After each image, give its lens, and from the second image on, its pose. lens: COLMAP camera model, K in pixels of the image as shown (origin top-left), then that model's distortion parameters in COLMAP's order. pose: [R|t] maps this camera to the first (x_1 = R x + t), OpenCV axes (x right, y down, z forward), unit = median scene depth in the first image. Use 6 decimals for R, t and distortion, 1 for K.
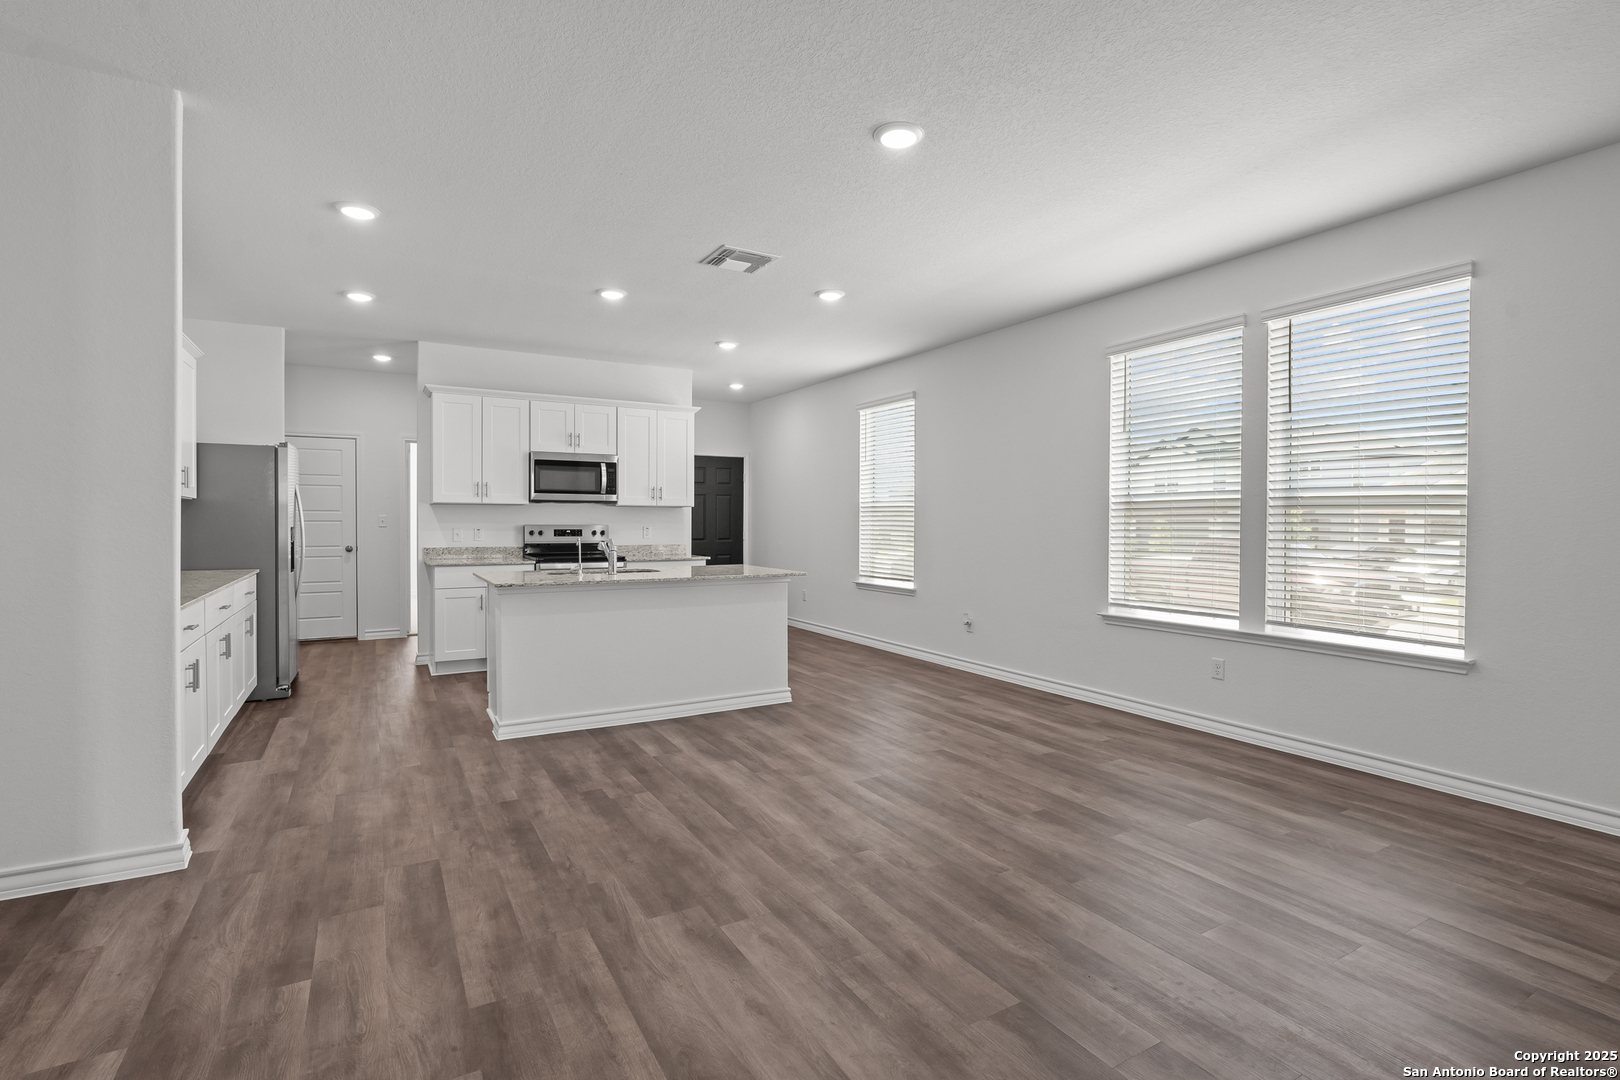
lens RADIAL K [[751.8, 0, 810.0], [0, 751.8, 540.0], [0, 0, 1]] dist [-0.010762, 0.000116]
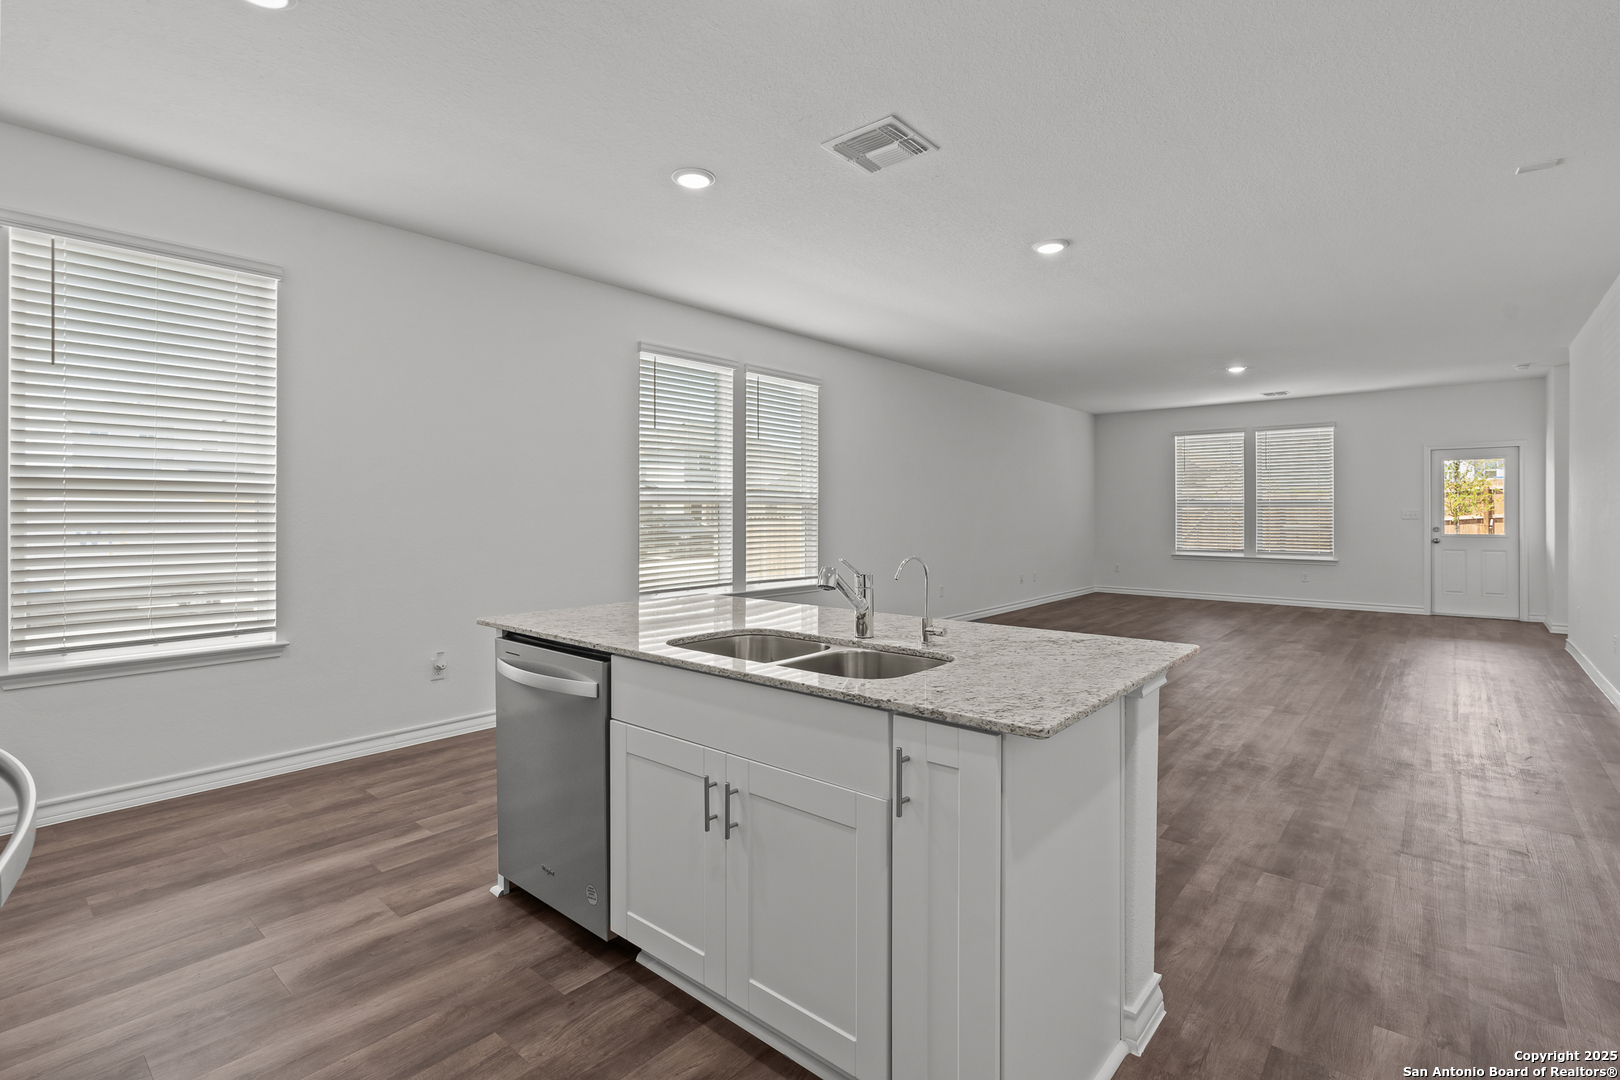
lens RADIAL K [[751.0, 0, 804.0], [0, 751.0, 515.2], [0, 0, 1]] dist [-0.001032, 0.000302]
pose [[-0.325512, -0.007775, 0.945506, -1.073936], [0.021815, 0.999638, 0.015731, -0.053744], [-0.945286, 0.025747, -0.325224, 1.879239]]
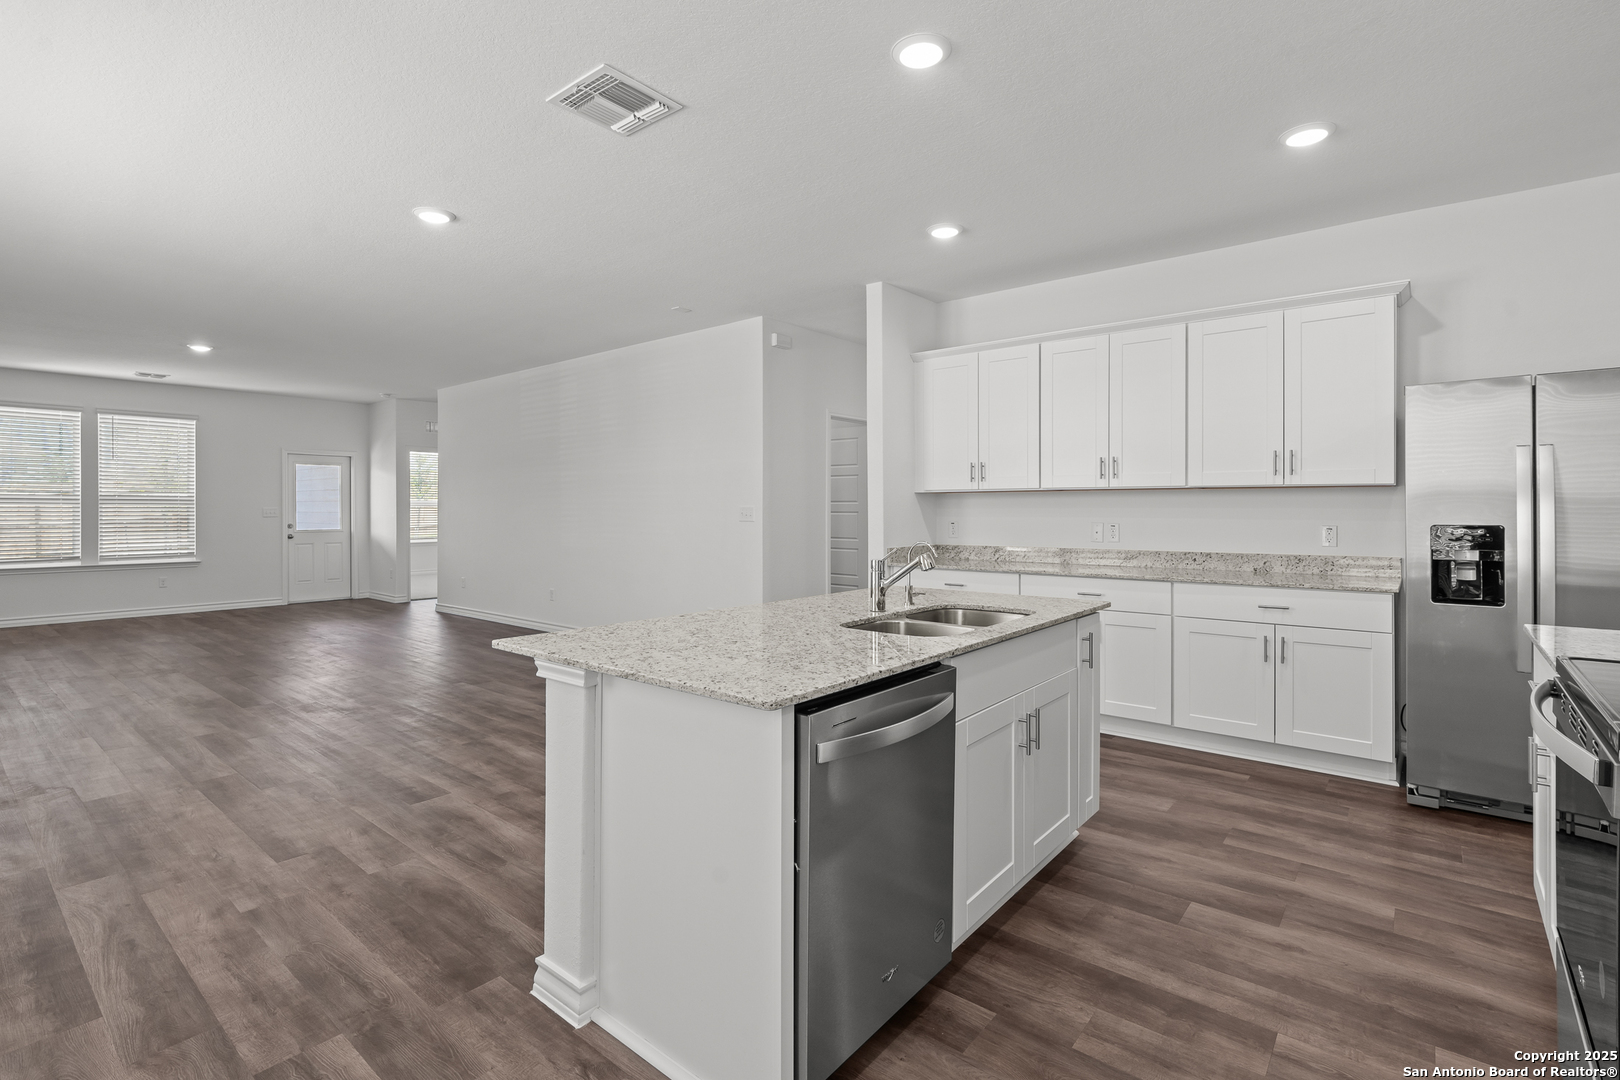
lens RADIAL K [[751.4, 0, 799.9], [0, 751.4, 510.2], [0, 0, 1]] dist [-0.003951, 0.000464]
pose [[-0.940563, -0.005542, -0.339574, -0.036368], [-0.013311, 0.999700, 0.020554, -0.062185], [0.339359, 0.023852, -0.940355, 2.390882]]
